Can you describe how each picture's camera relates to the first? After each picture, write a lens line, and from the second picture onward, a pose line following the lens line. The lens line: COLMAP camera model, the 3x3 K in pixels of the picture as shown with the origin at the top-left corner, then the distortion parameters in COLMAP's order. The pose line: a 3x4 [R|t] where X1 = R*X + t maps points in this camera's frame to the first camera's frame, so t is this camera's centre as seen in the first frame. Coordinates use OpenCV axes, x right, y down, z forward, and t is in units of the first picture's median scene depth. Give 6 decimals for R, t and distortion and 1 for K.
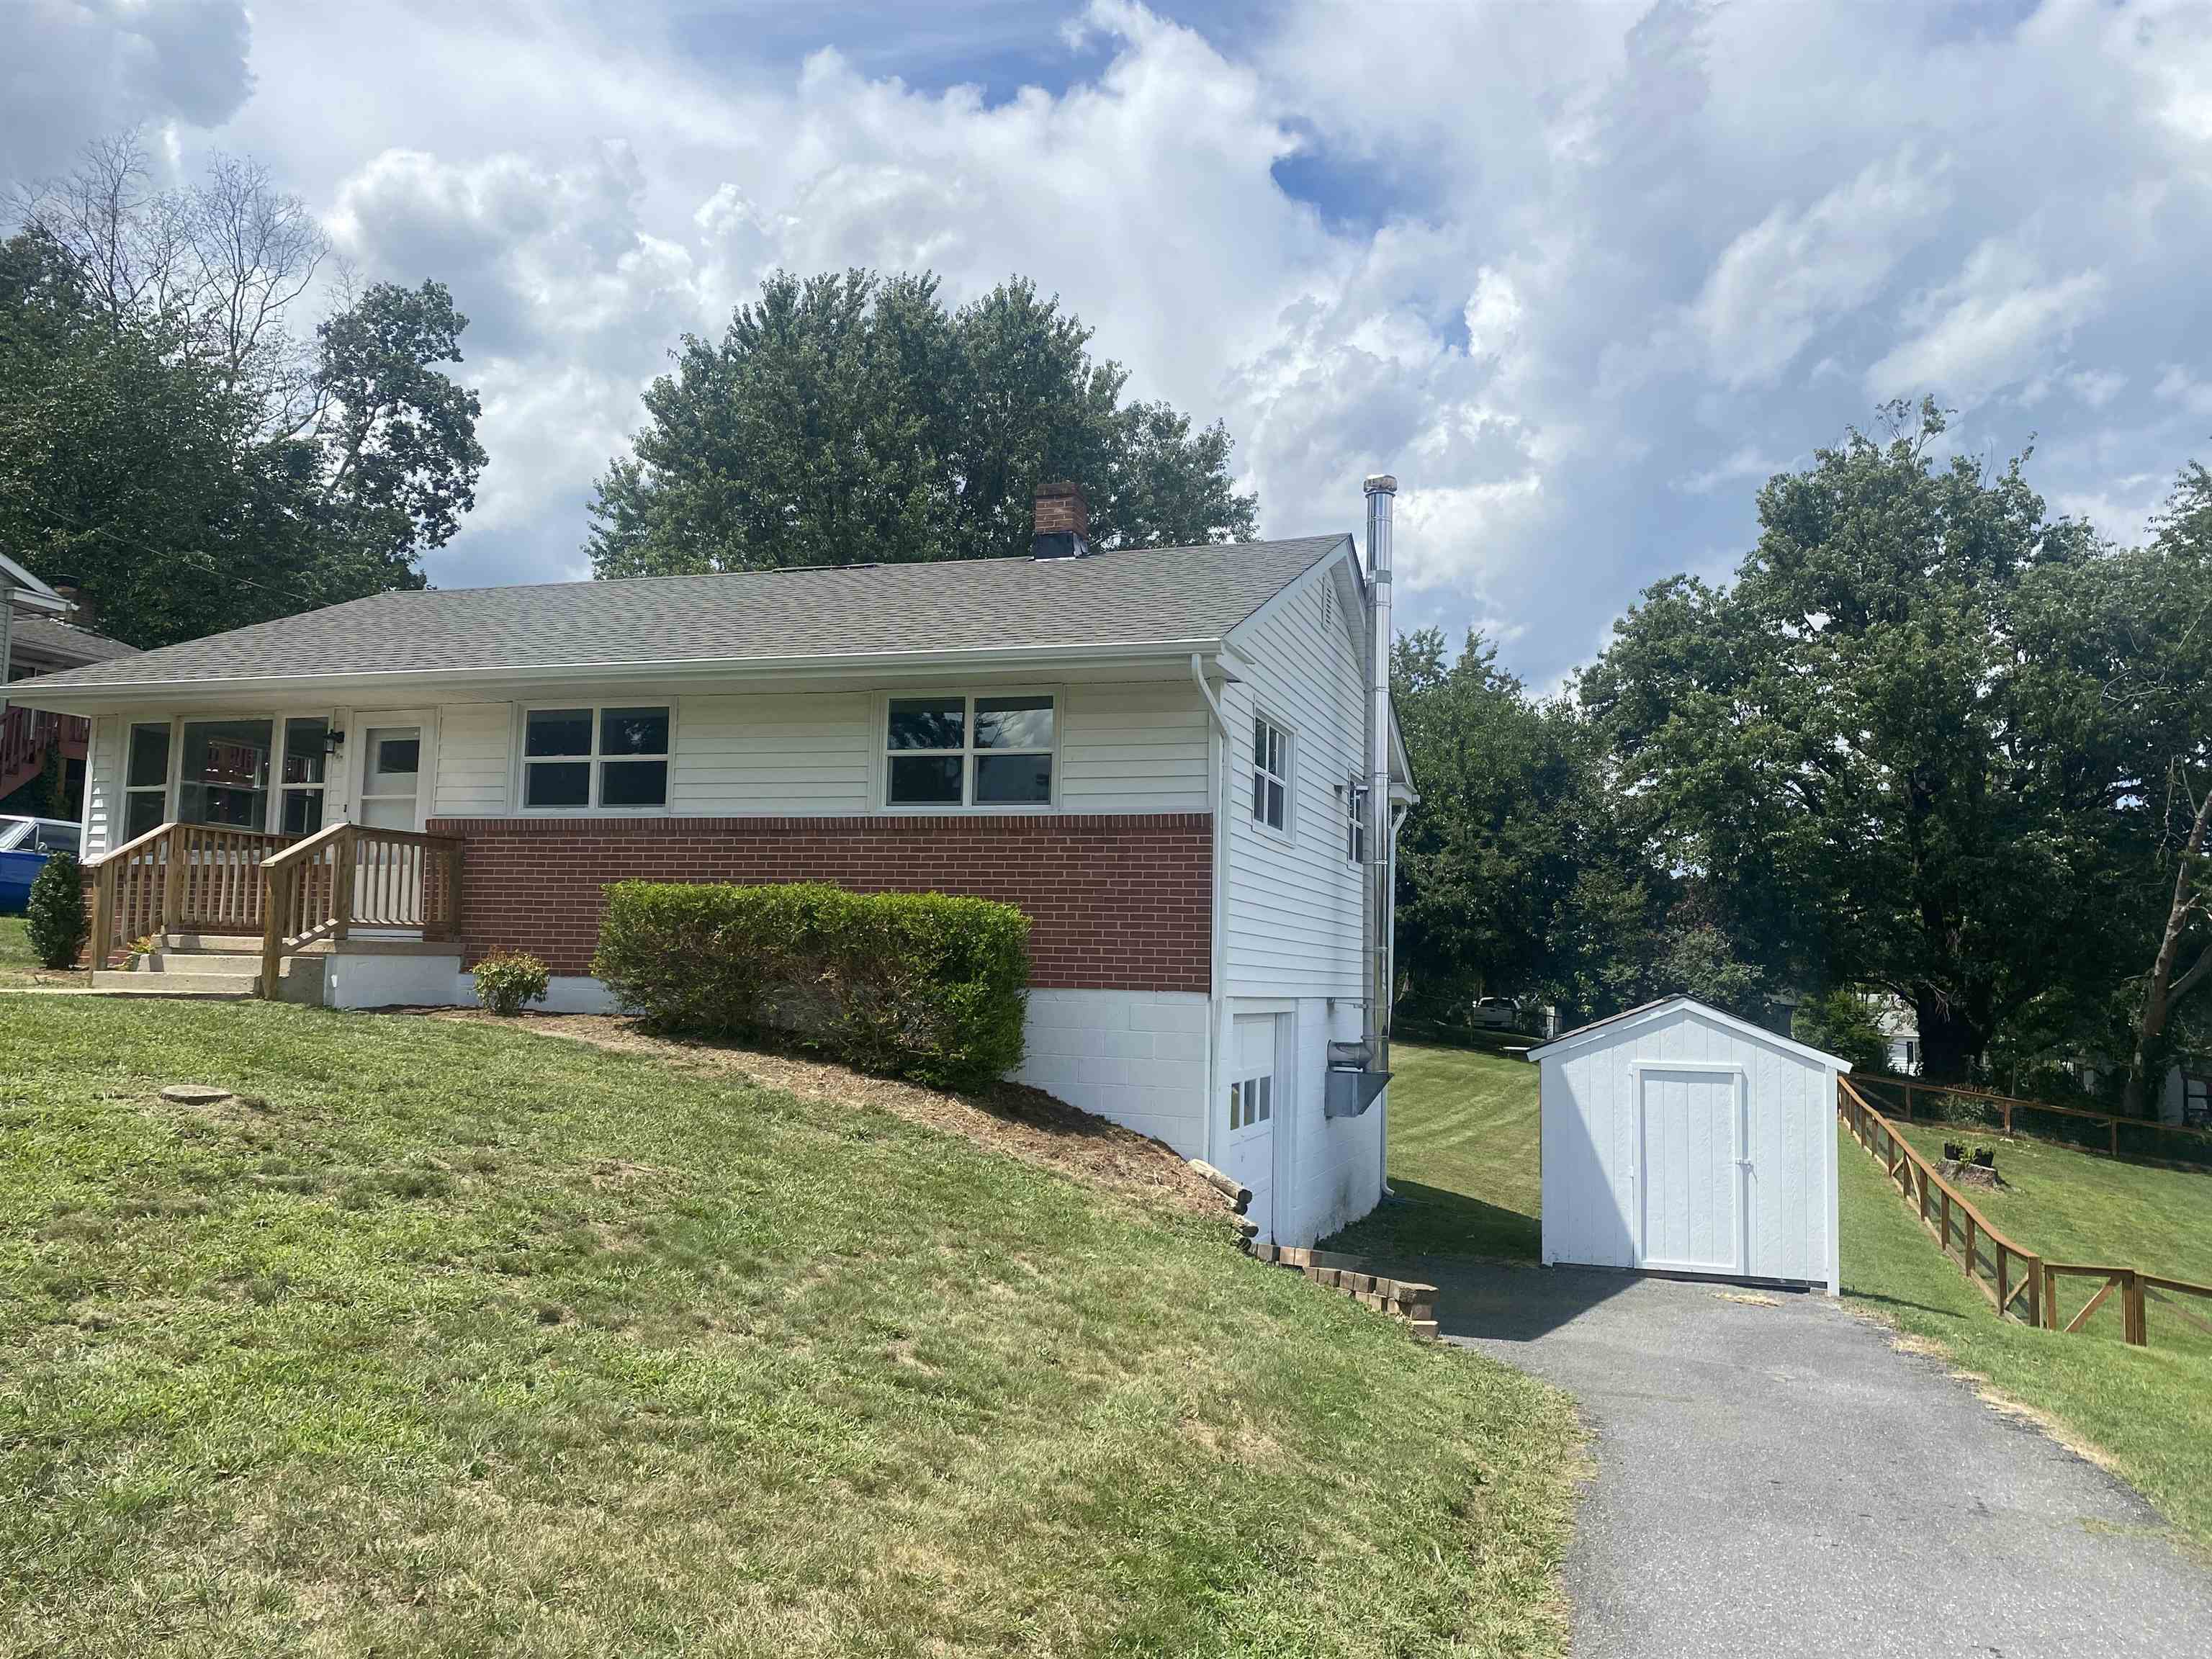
lens RADIAL K [[1680.7, 0, 1107.9], [0, 1680.7, 829.2], [0, 0, 1]] dist [0.038531, -0.043276]
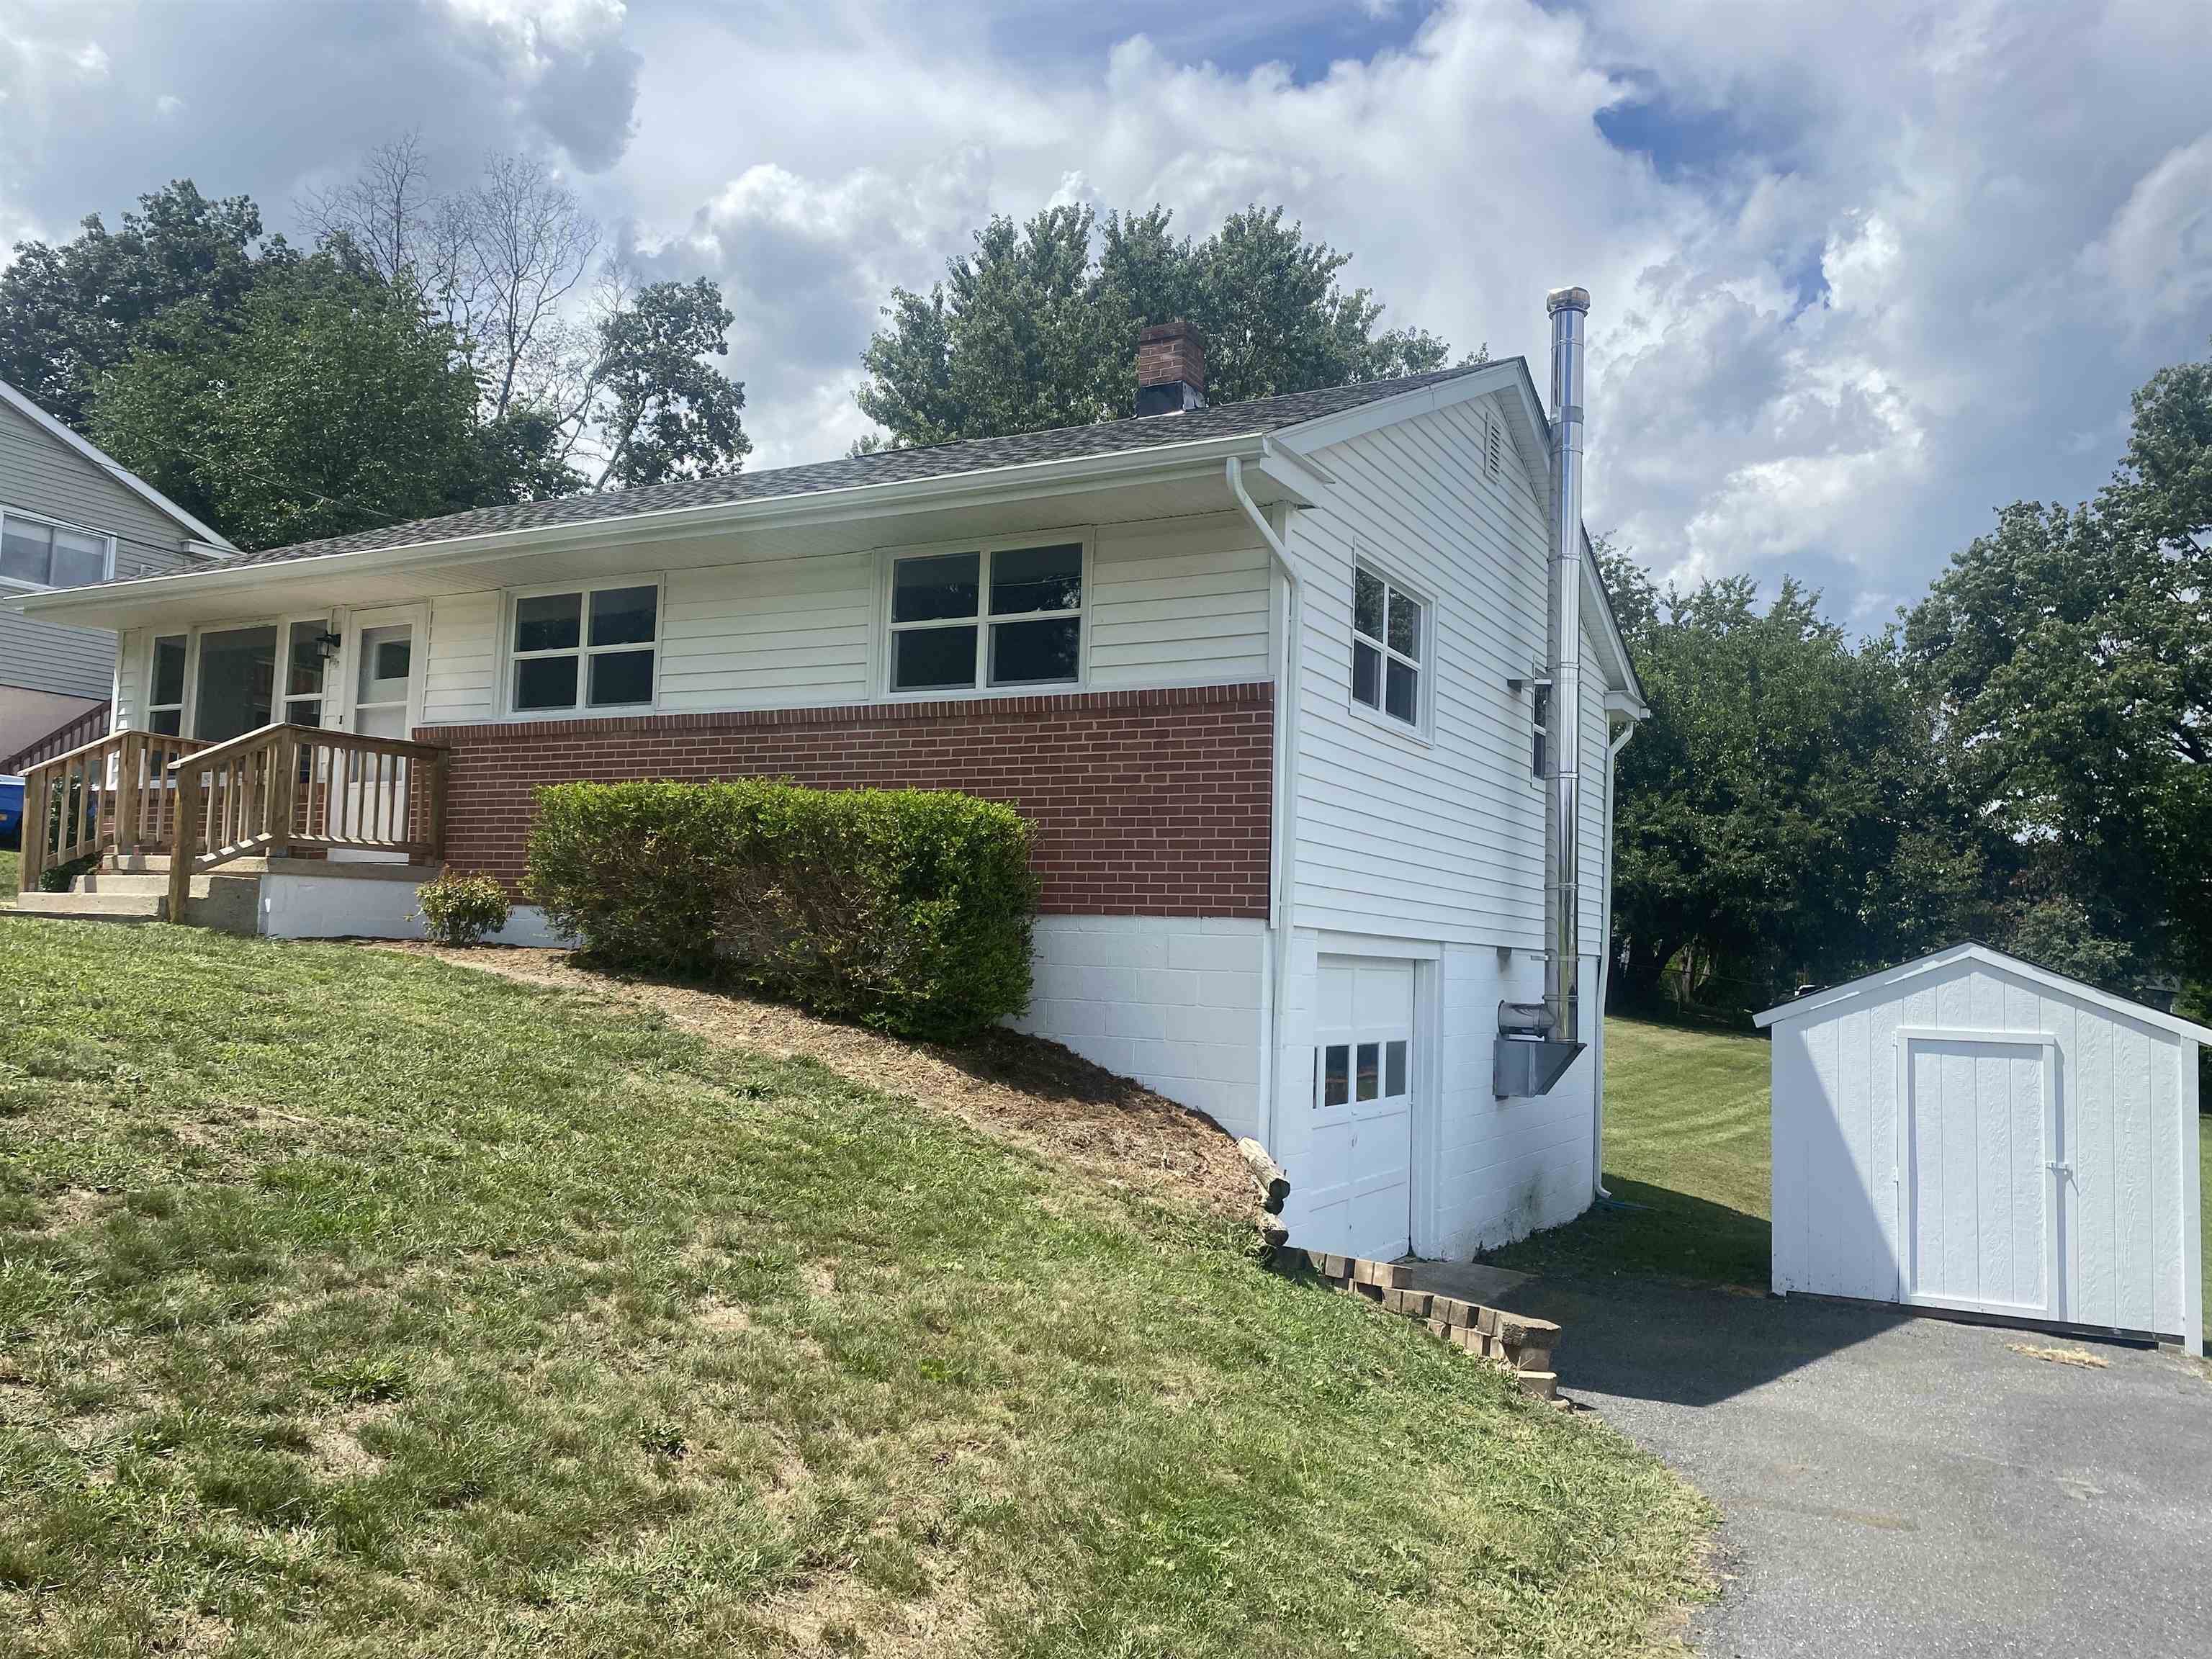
lens RADIAL K [[1680.7, 0, 1091.2], [0, 1680.7, 846.1], [0, 0, 1]] dist [0.038531, -0.043276]
pose [[0.982200, -0.004909, -0.187775, 0.105119], [0.007904, 0.999853, 0.015201, 0.044566], [0.187673, -0.016414, 0.982094, 0.207766]]
